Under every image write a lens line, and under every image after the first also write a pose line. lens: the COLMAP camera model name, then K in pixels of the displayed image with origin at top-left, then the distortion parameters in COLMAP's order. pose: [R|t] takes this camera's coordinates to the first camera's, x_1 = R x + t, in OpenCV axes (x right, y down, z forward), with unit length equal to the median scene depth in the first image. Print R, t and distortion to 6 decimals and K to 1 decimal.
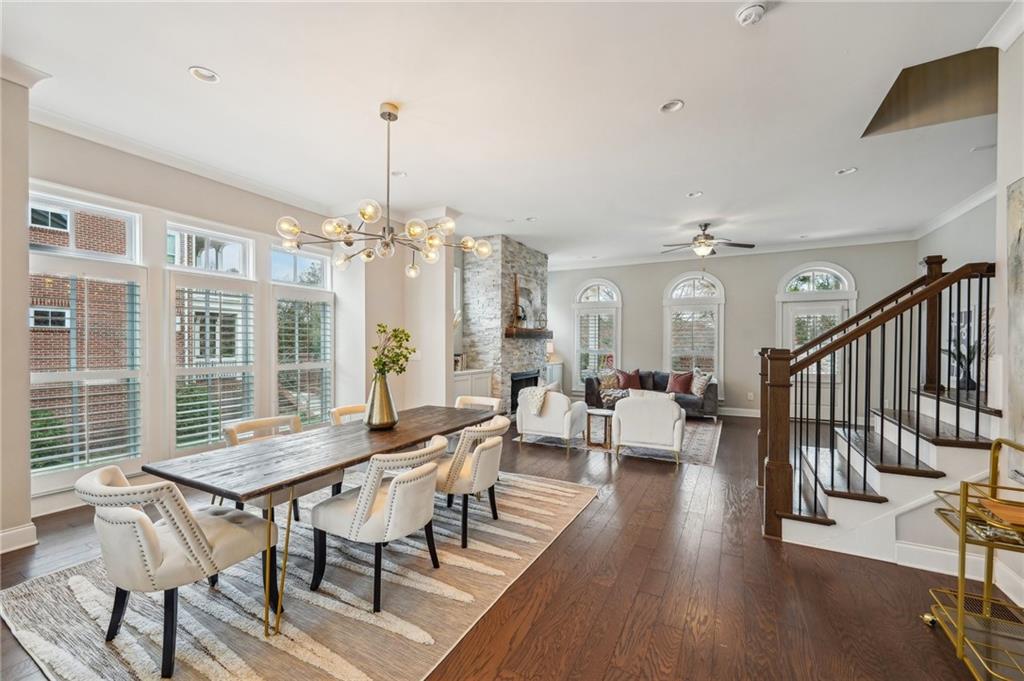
lens RADIAL K [[419.4, 0, 509.5], [0, 419.4, 341.4], [0, 0, 1]] dist [-0.002432, -0.000317]
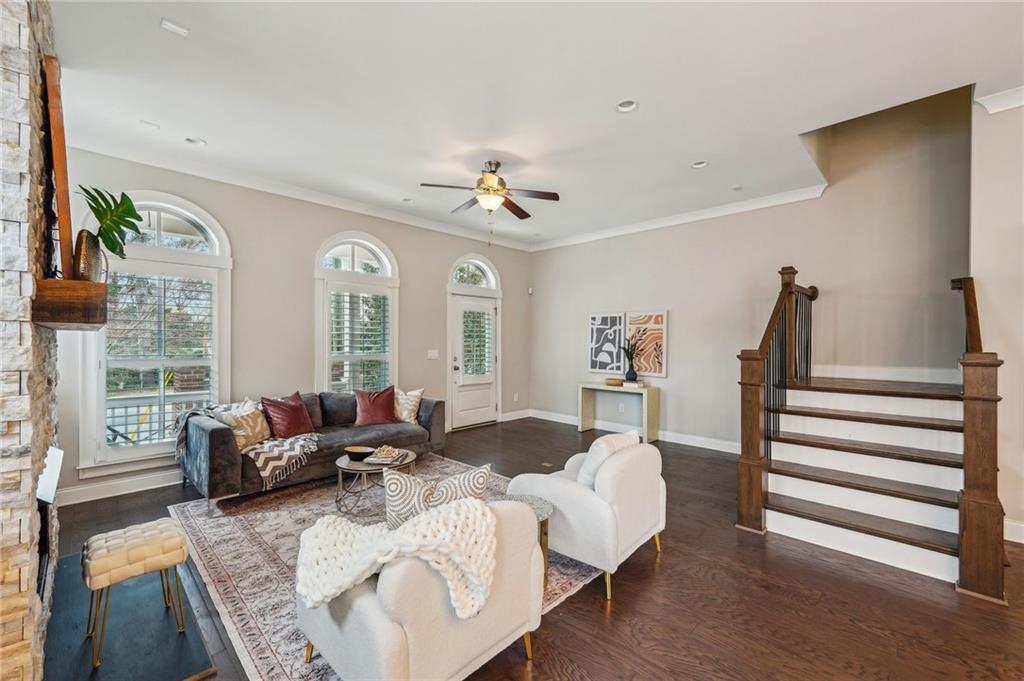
lens RADIAL K [[419.4, 0, 506.8], [0, 419.4, 341.5], [0, 0, 1]] dist [-0.002432, -0.000317]
pose [[0.272672, -0.001220, 0.962106, -0.170095], [-0.003915, 0.999990, 0.002378, 0.000056], [-0.962099, -0.004415, 0.272664, 0.812652]]
